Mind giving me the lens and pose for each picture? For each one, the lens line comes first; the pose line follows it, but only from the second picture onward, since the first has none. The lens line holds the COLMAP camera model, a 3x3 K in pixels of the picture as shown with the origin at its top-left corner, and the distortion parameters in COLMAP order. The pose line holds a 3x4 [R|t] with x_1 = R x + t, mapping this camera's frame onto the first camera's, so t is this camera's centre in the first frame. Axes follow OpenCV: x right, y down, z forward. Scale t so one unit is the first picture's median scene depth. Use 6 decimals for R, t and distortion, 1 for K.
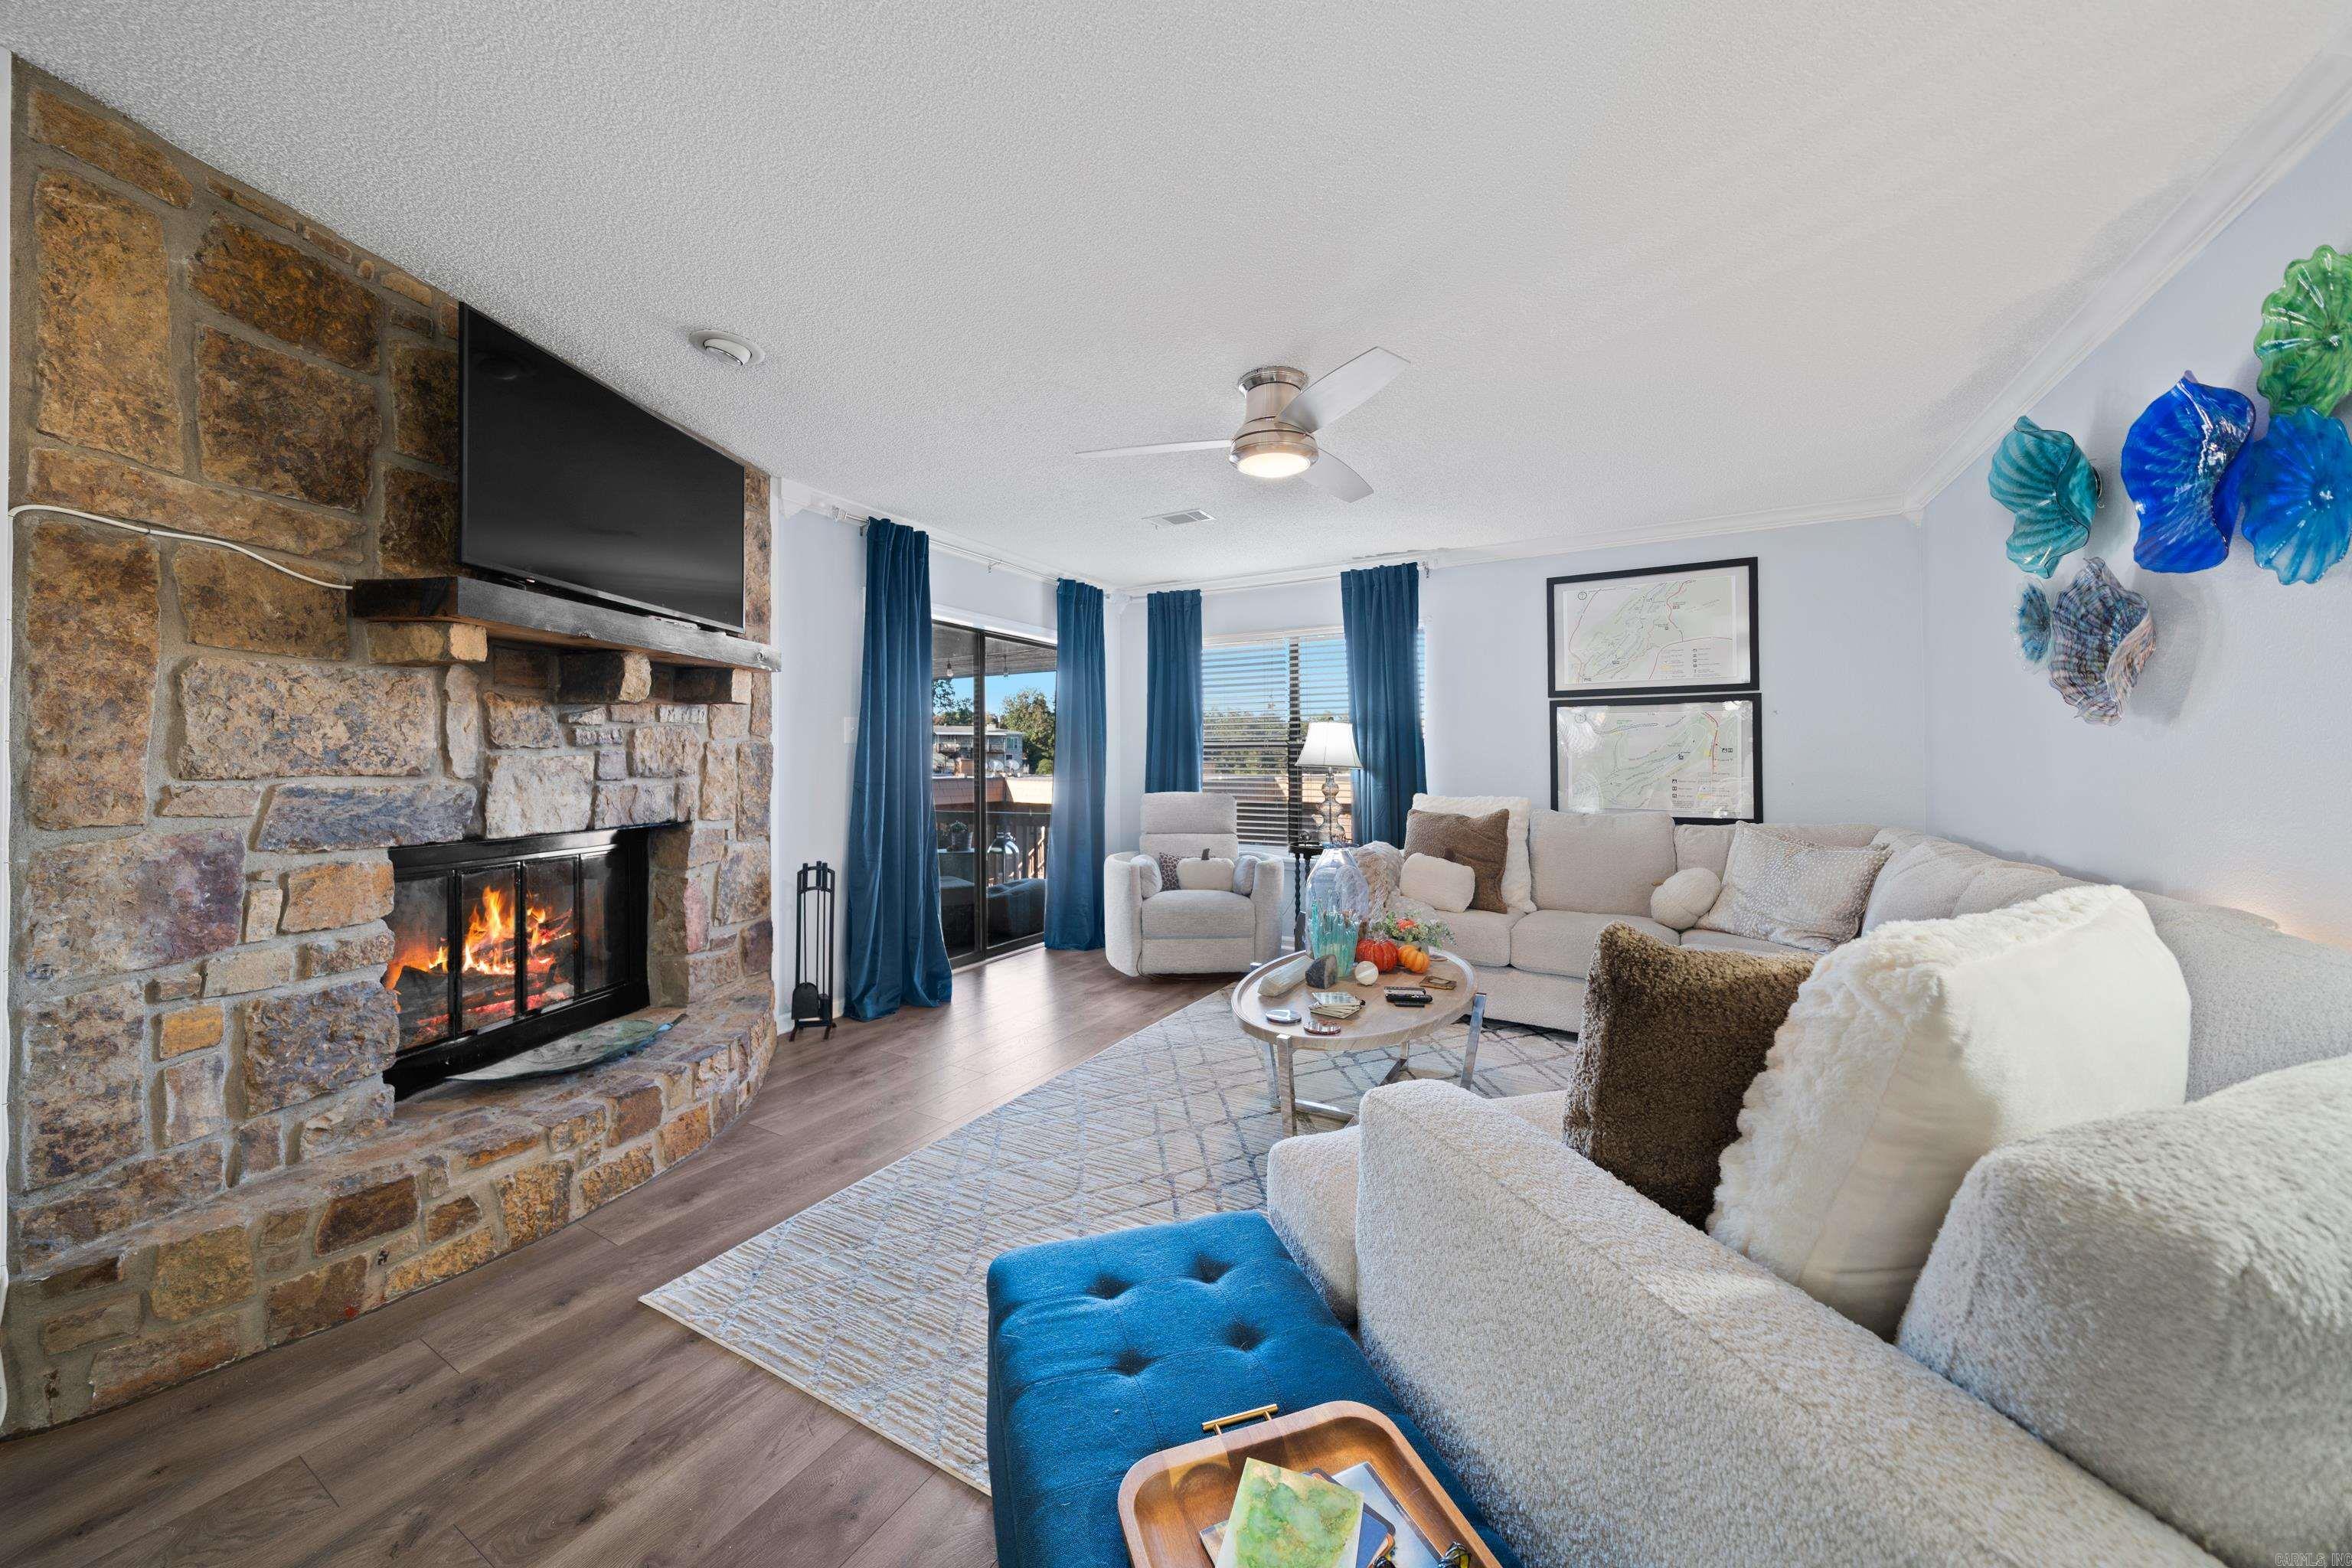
lens RADIAL K [[820.1, 0, 1178.5], [0, 820.1, 772.9], [0, 0, 1]] dist [-0.001632, -0.000338]
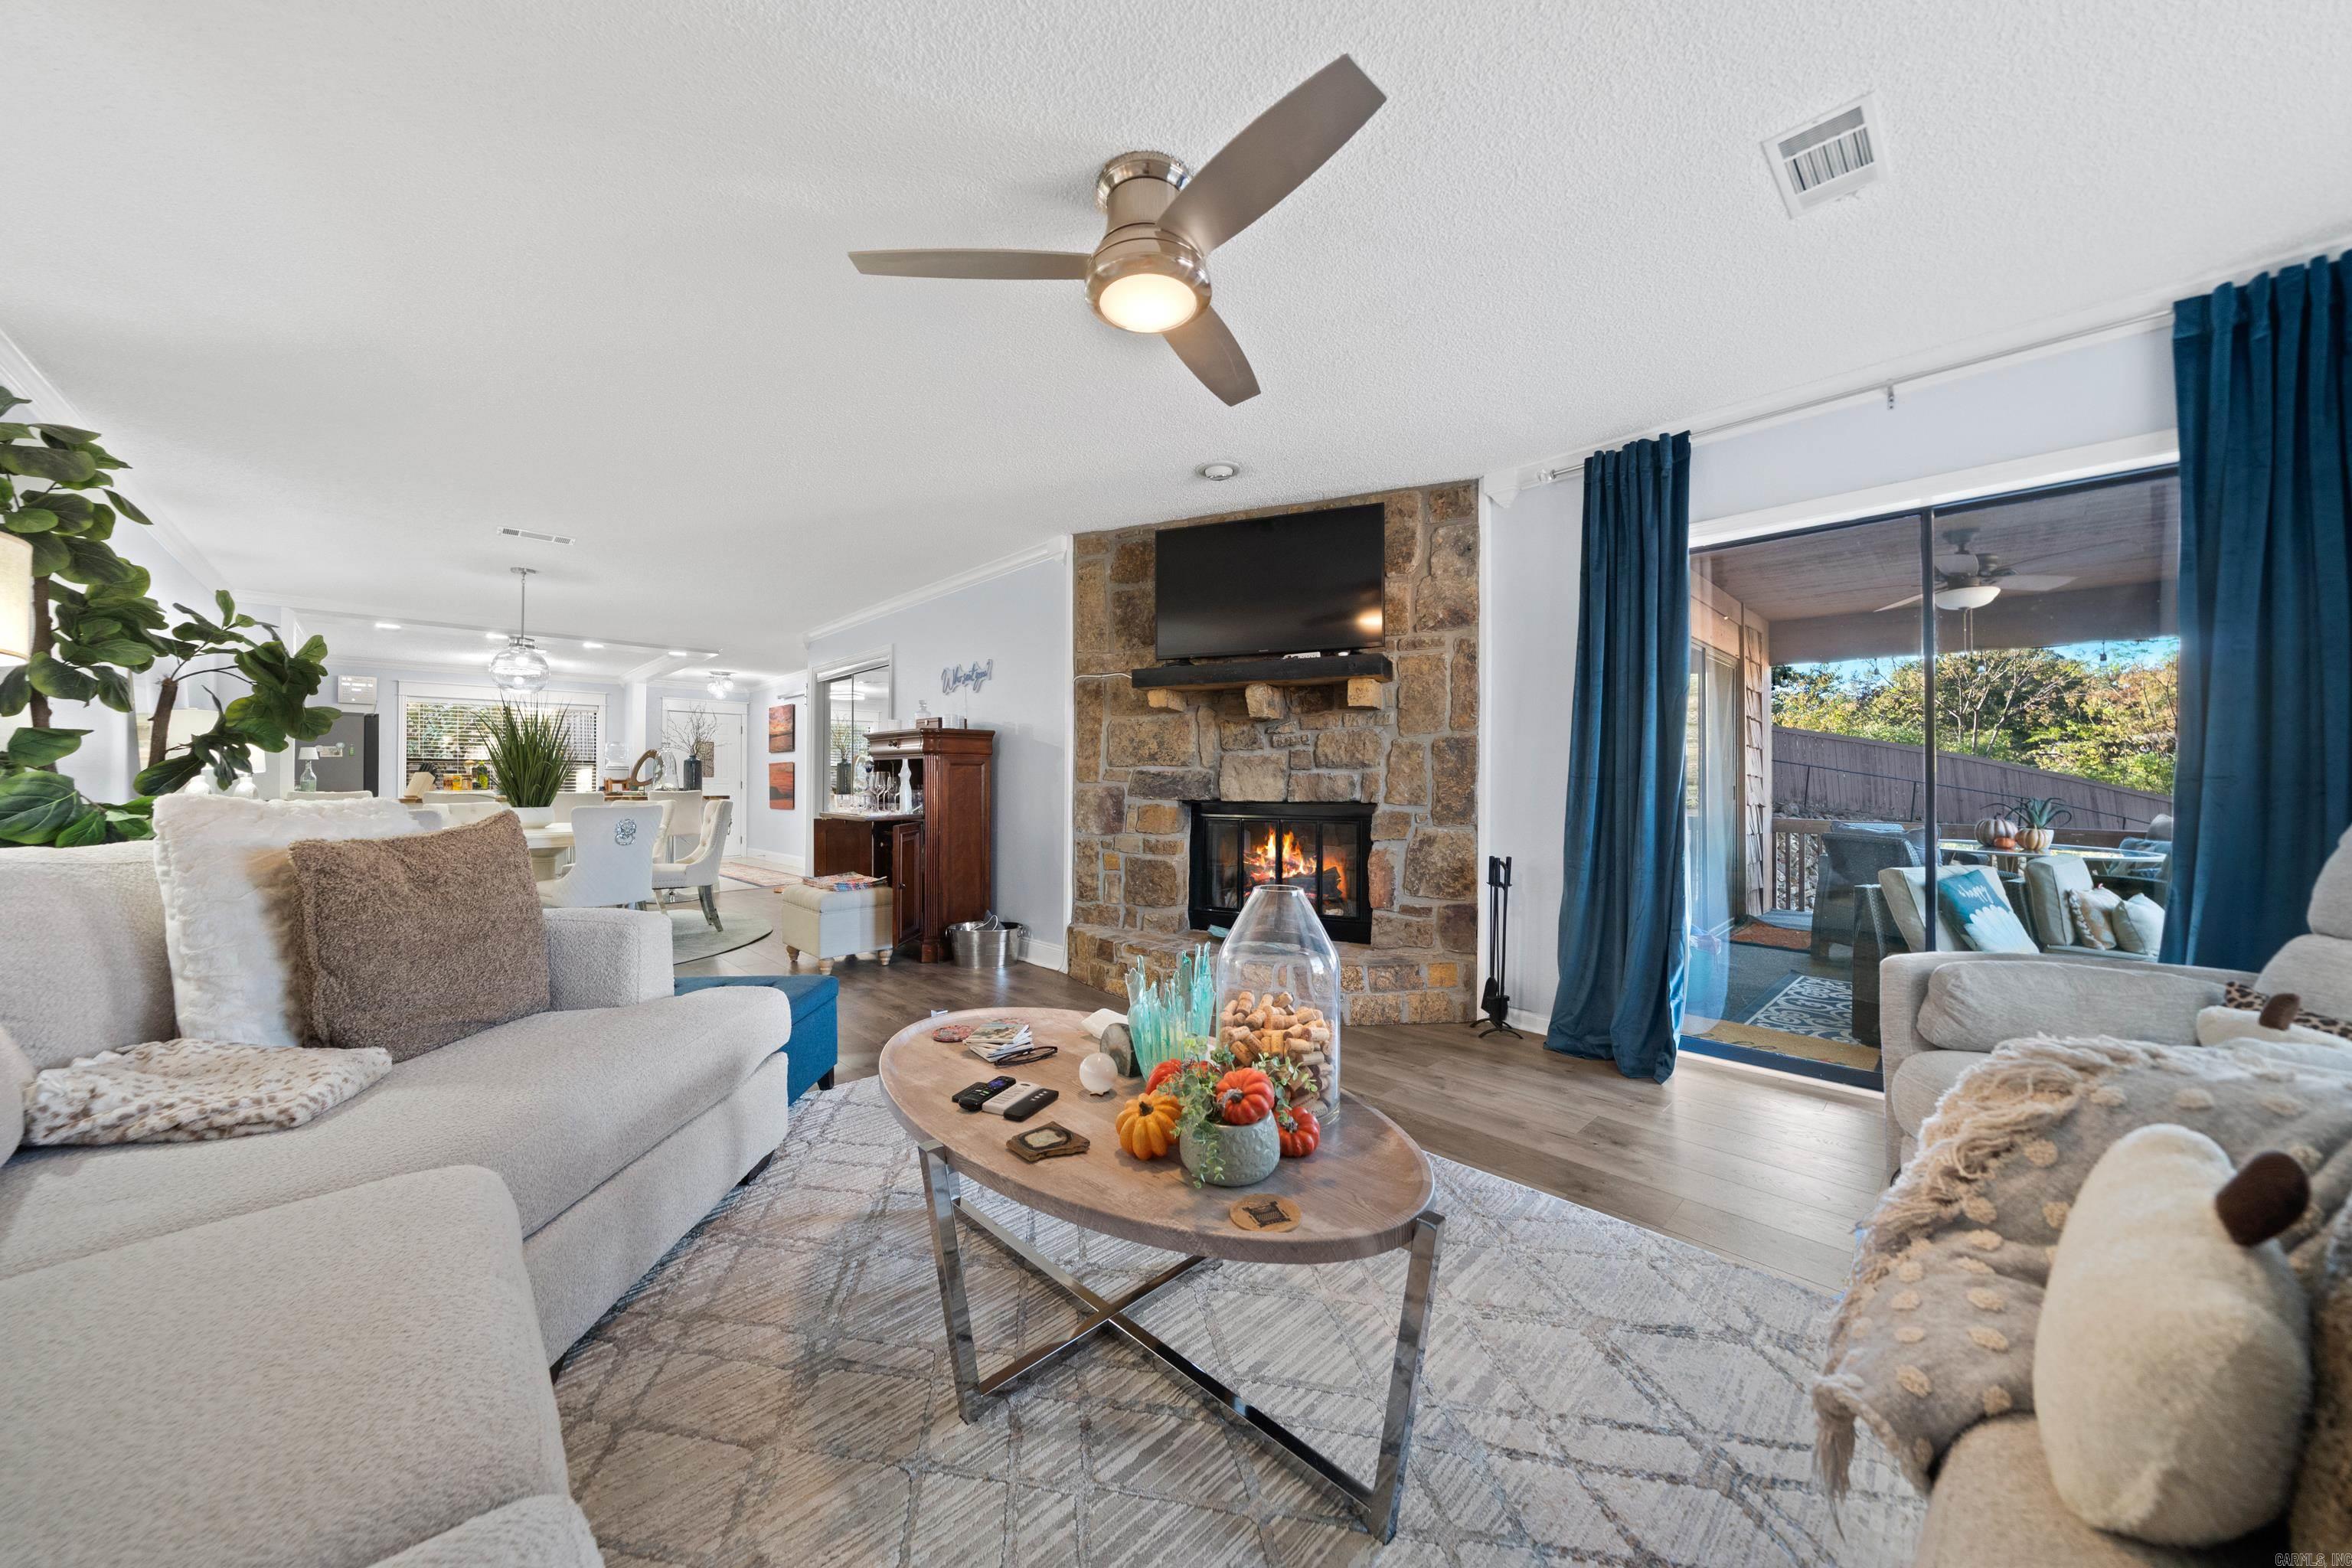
lens RADIAL K [[820.1, 0, 1175.6], [0, 820.1, 777.6], [0, 0, 1]] dist [-0.001632, -0.000338]
pose [[-0.280570, -0.000881, -0.959833, 0.852758], [-0.009073, 0.999957, 0.001734, 0.025452], [0.959791, 0.009195, -0.280566, 1.300167]]
